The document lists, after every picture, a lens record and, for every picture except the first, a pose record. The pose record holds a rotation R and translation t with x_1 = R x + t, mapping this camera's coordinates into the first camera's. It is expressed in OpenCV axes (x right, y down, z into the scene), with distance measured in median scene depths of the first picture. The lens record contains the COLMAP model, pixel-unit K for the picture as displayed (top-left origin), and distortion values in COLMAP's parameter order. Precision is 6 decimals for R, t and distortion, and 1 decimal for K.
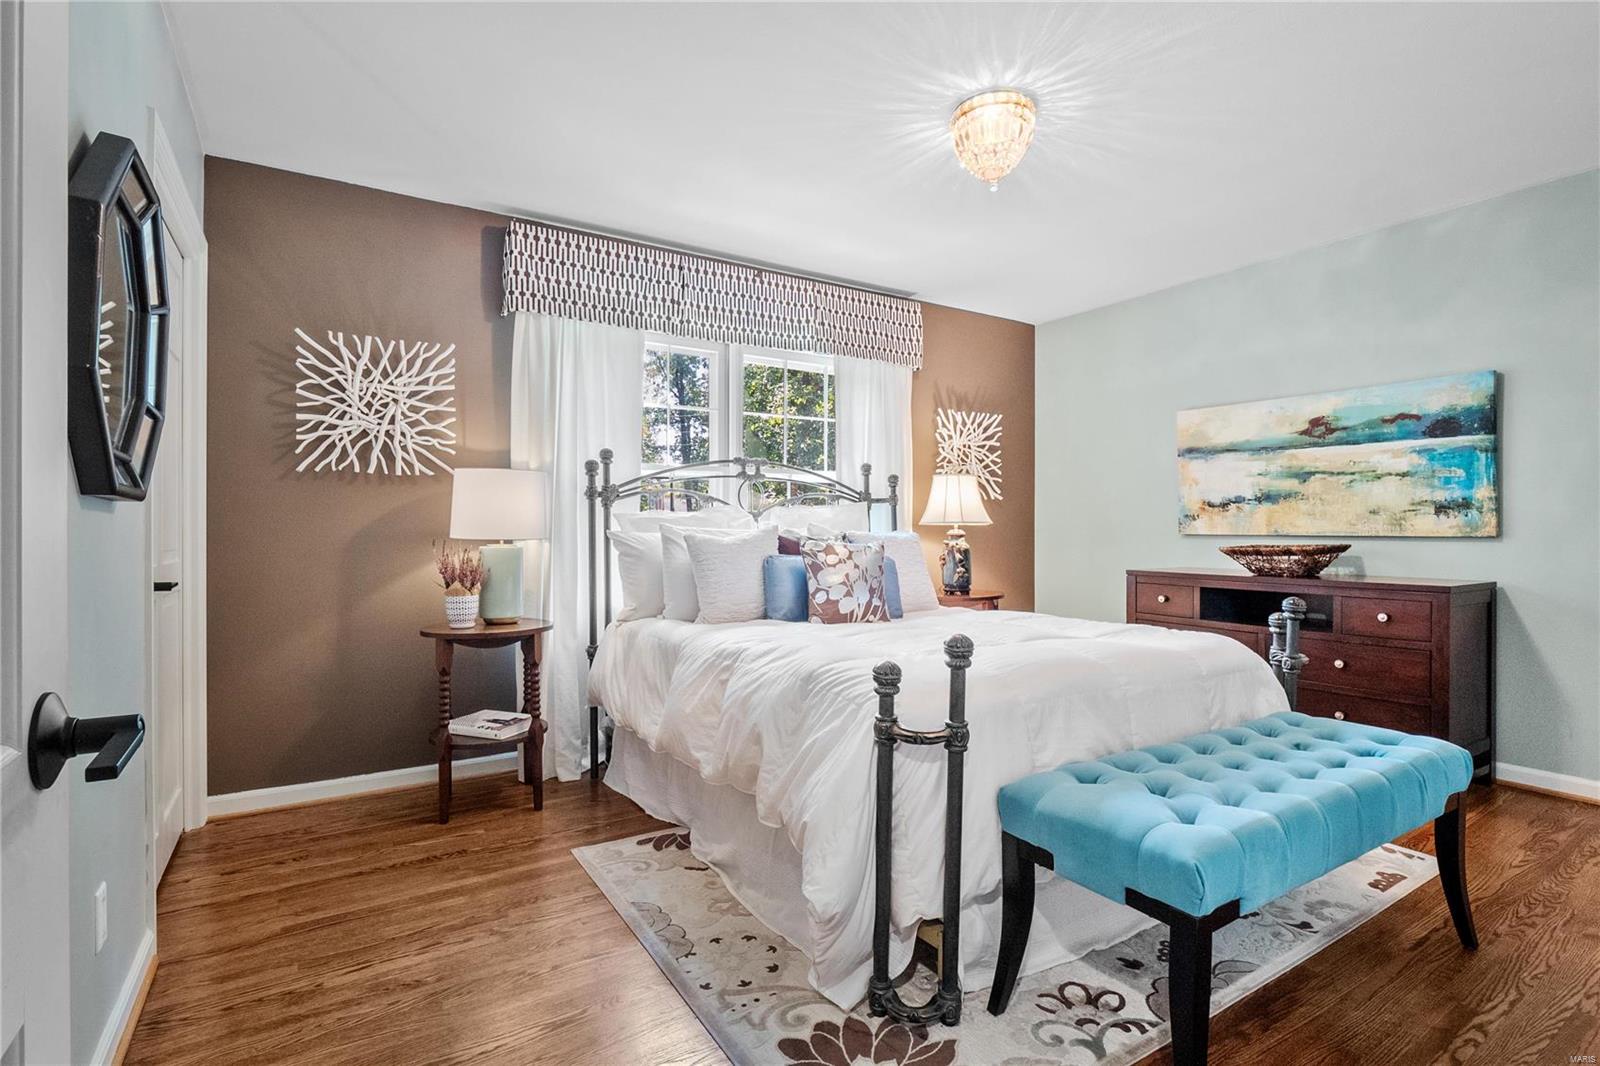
lens RADIAL K [[767.5, 0, 809.4], [0, 767.5, 530.0], [0, 0, 1]] dist [-0.017571, 0.000114]
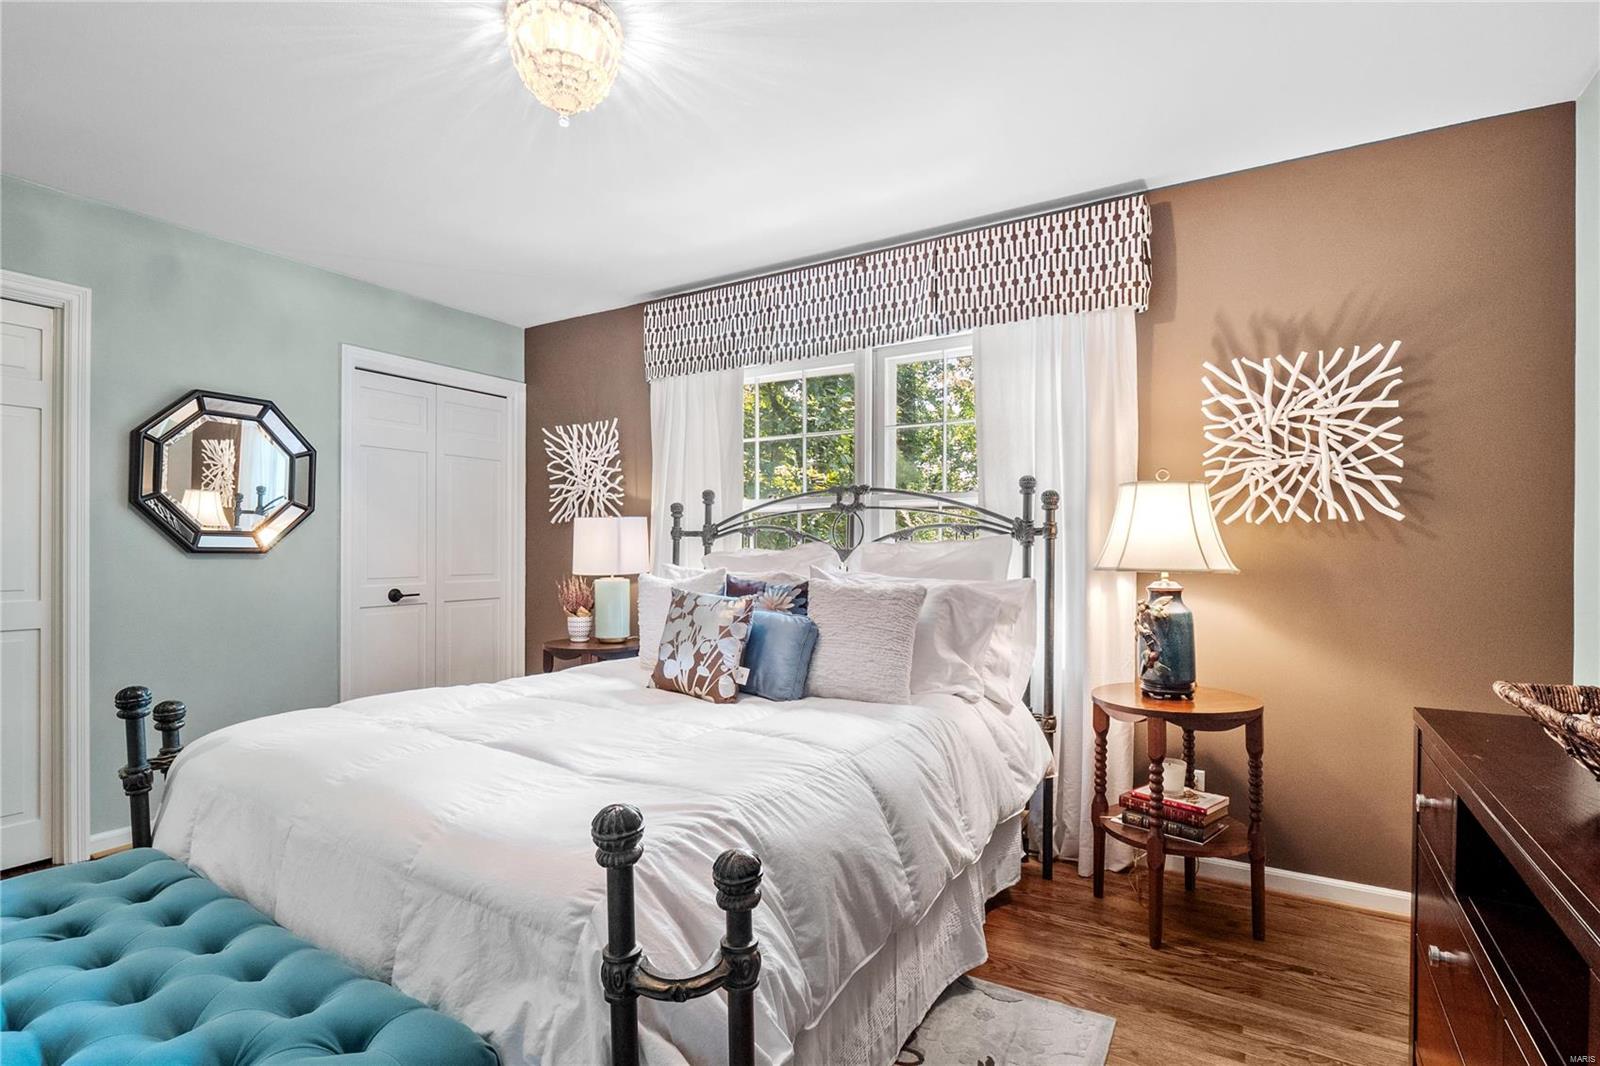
lens RADIAL K [[767.5, 0, 801.0], [0, 767.5, 534.9], [0, 0, 1]] dist [-0.017571, 0.000114]
pose [[0.415713, -0.012798, -0.909406, 0.612327], [-0.009372, 0.999788, -0.018354, -0.022370], [0.909448, 0.016152, 0.415505, 0.565067]]
